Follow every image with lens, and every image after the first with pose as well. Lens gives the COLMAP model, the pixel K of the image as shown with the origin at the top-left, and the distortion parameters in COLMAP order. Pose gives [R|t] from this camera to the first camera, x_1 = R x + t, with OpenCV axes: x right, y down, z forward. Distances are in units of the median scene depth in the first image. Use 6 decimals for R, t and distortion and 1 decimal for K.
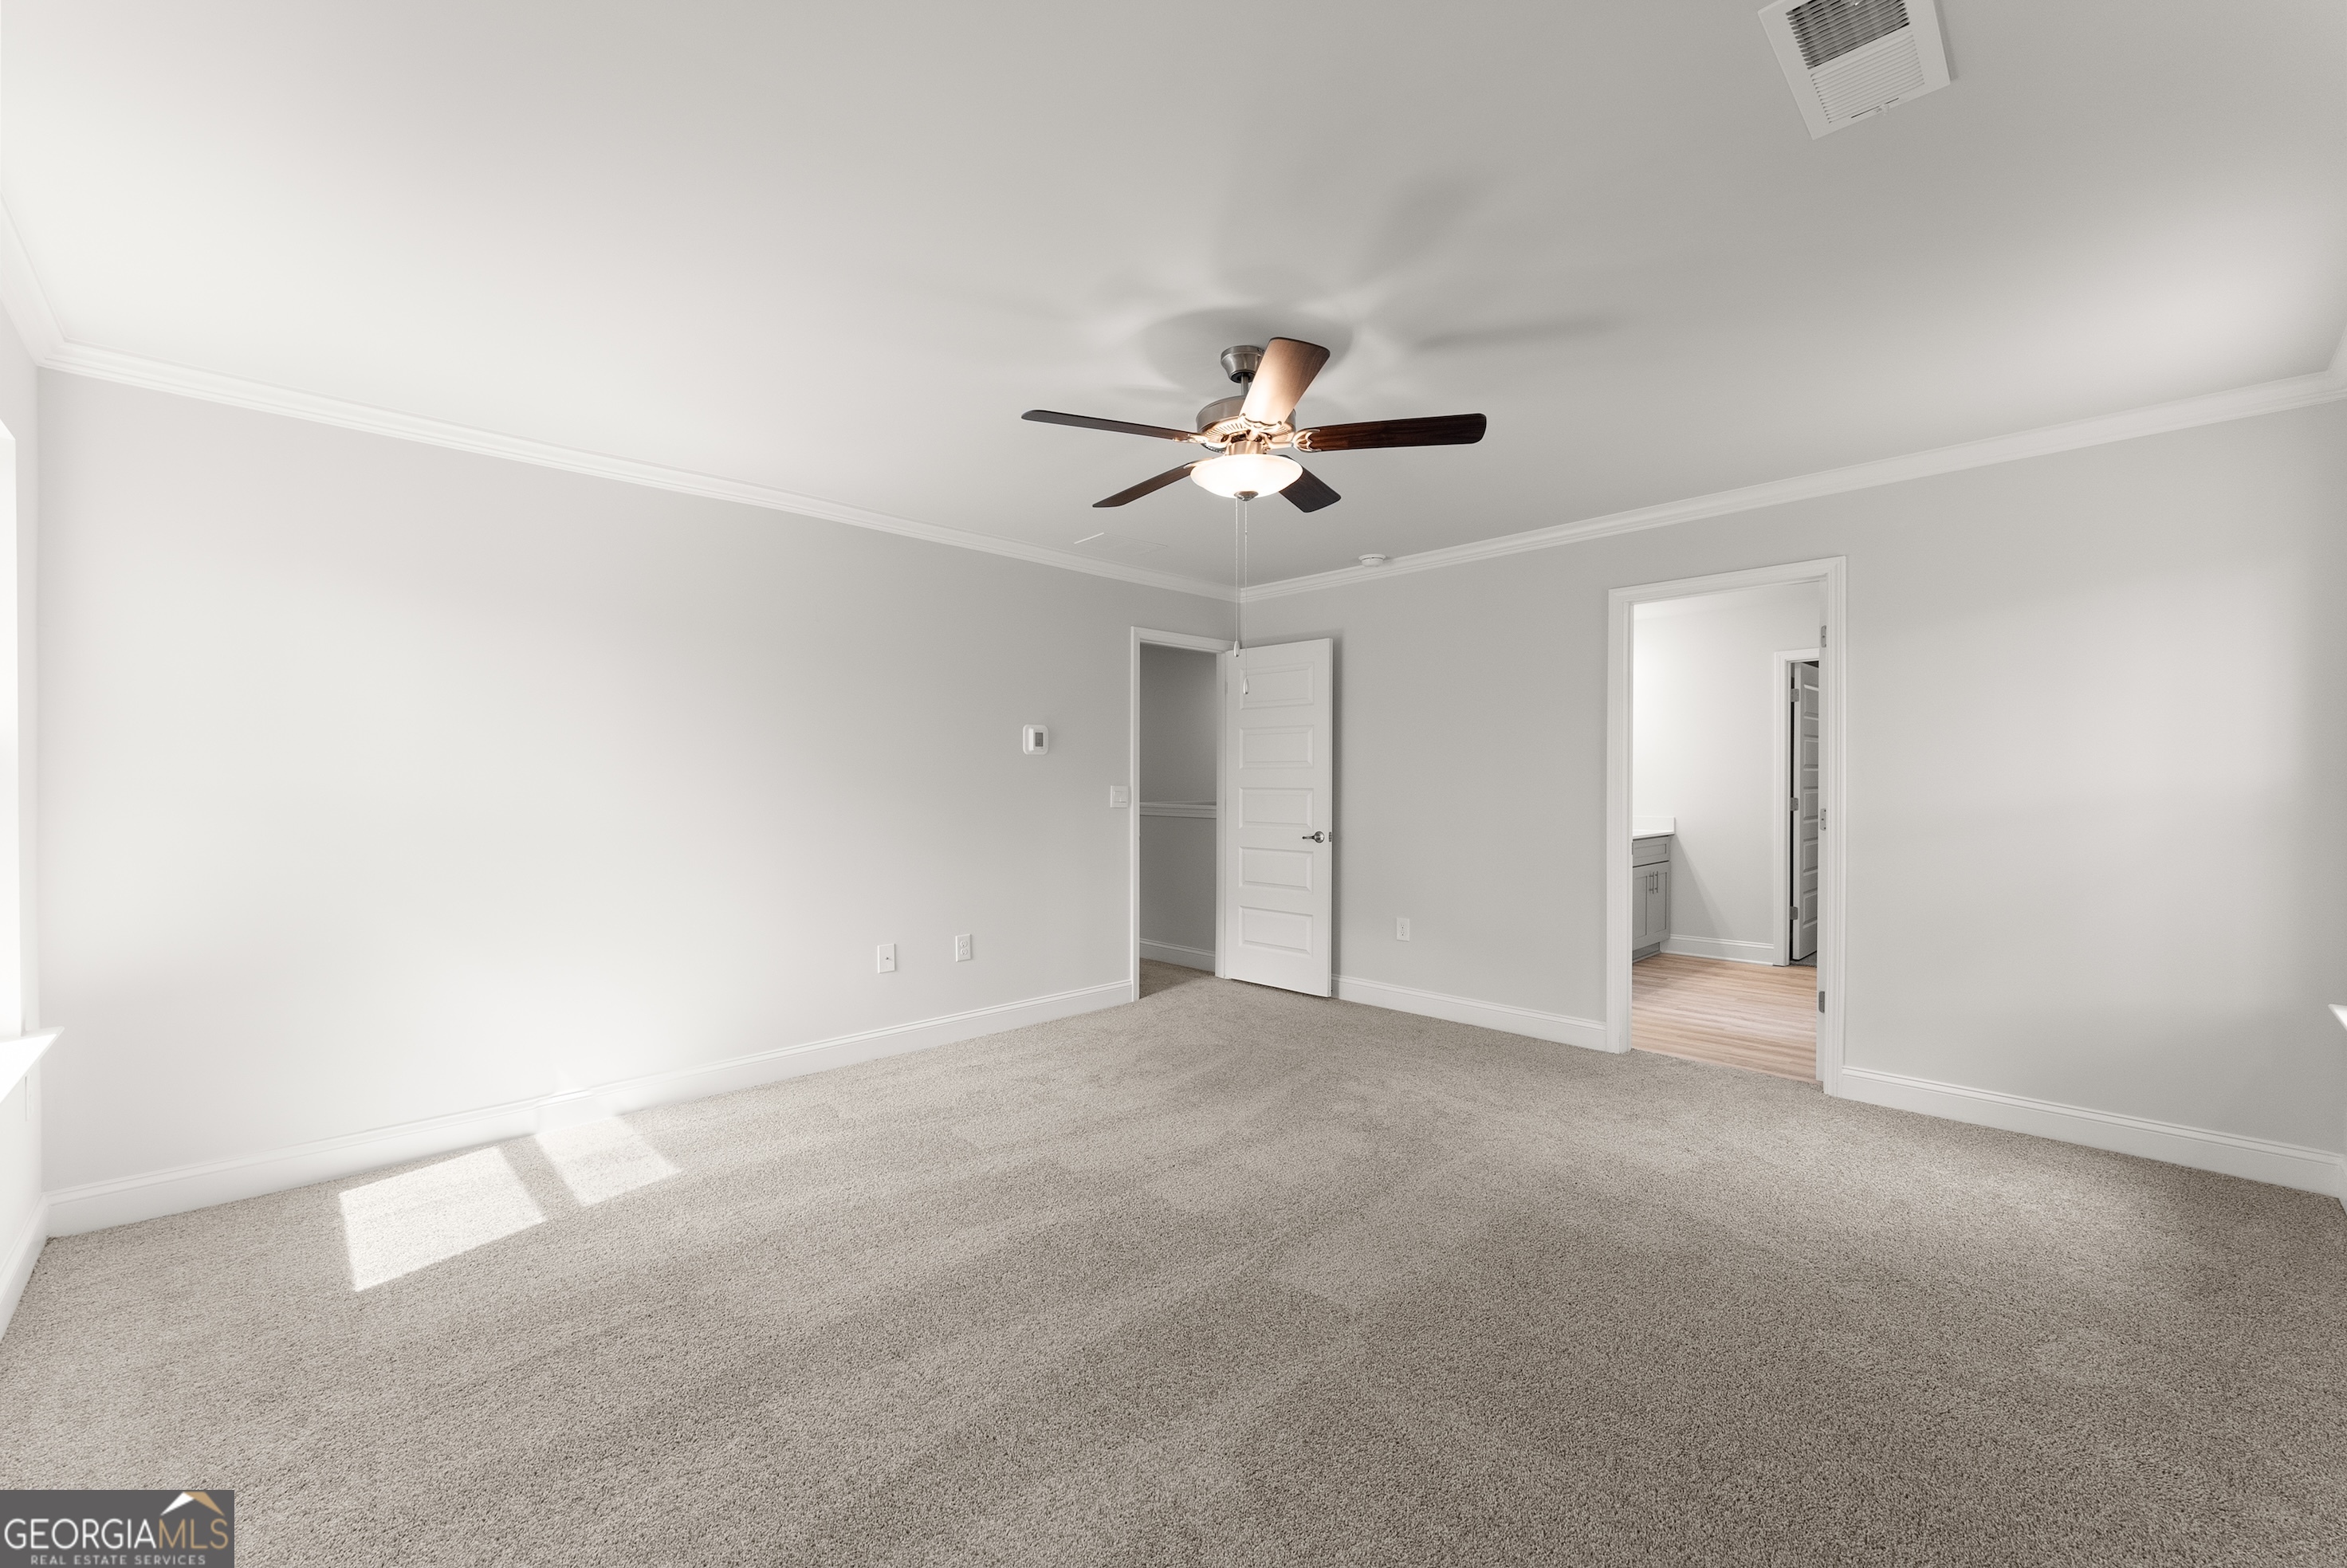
lens RADIAL K [[942.7, 0, 1177.6], [0, 942.7, 789.5], [0, 0, 1]] dist [0.008901, -0.000881]
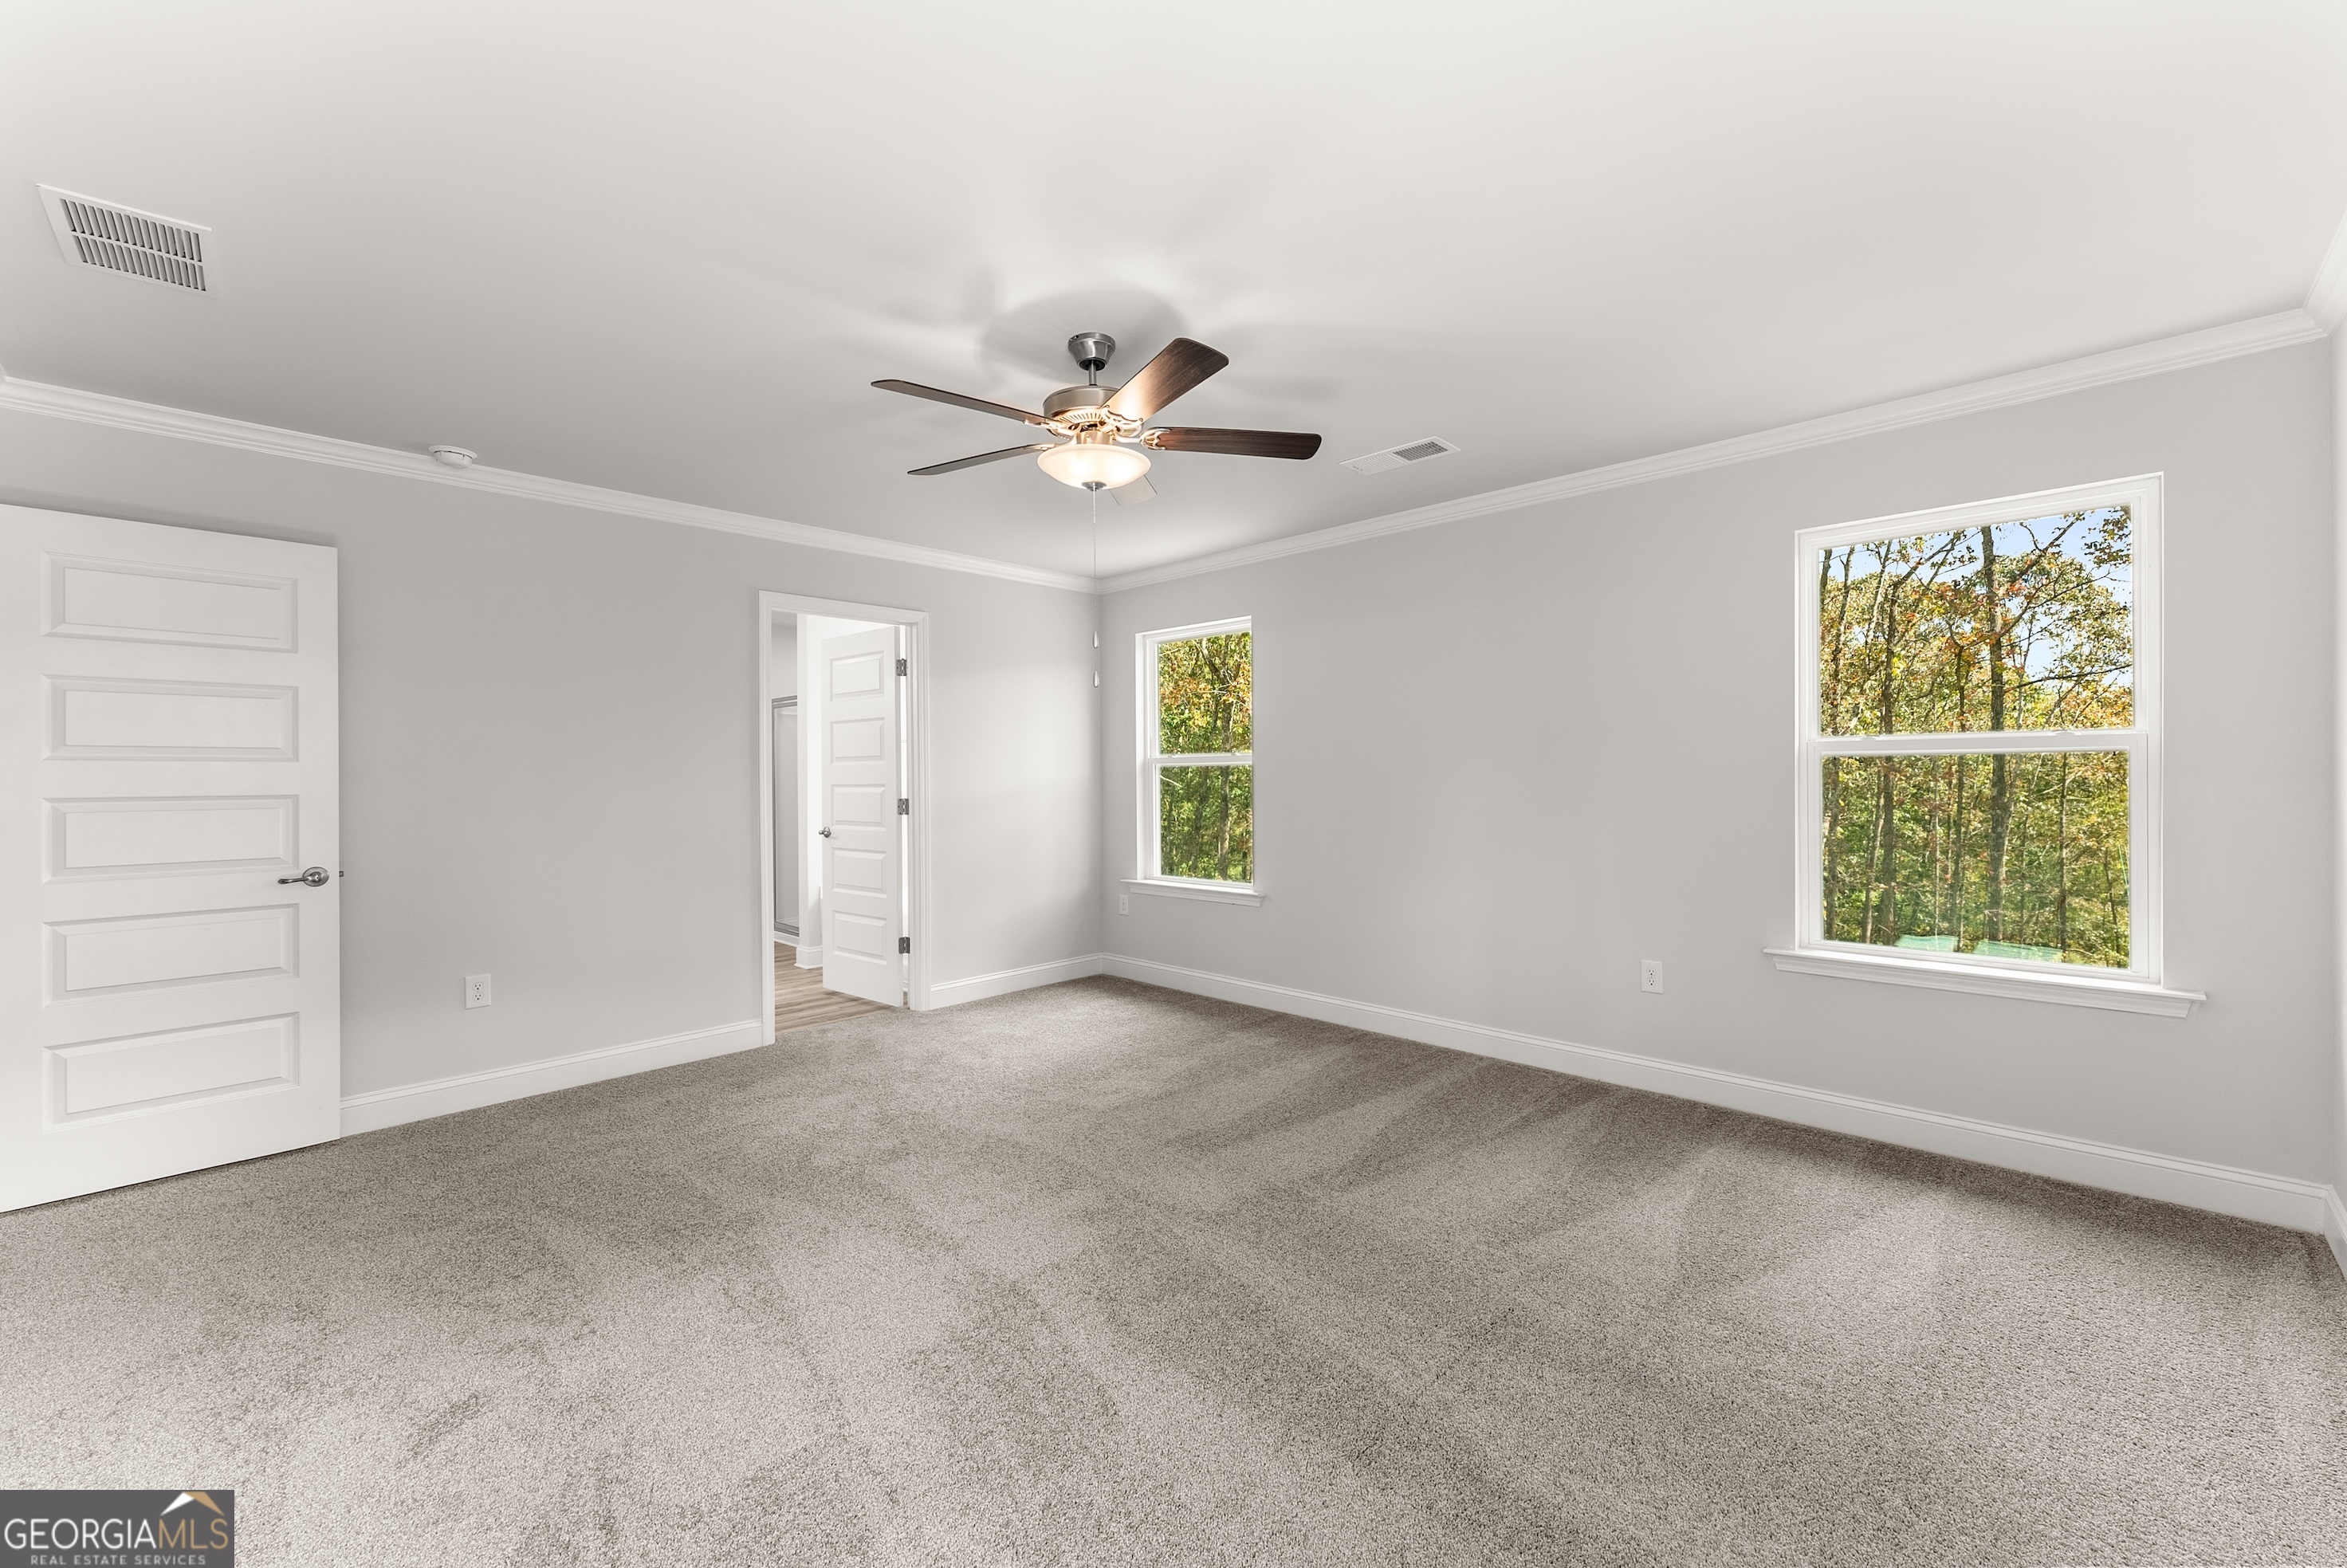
lens RADIAL K [[942.7, 0, 1167.3], [0, 942.7, 774.4], [0, 0, 1]] dist [0.008901, -0.000881]
pose [[-0.019467, -0.000815, 0.999810, -0.600325], [0.020656, 0.999786, 0.001217, -0.005538], [-0.999597, 0.020675, -0.019446, 0.619734]]
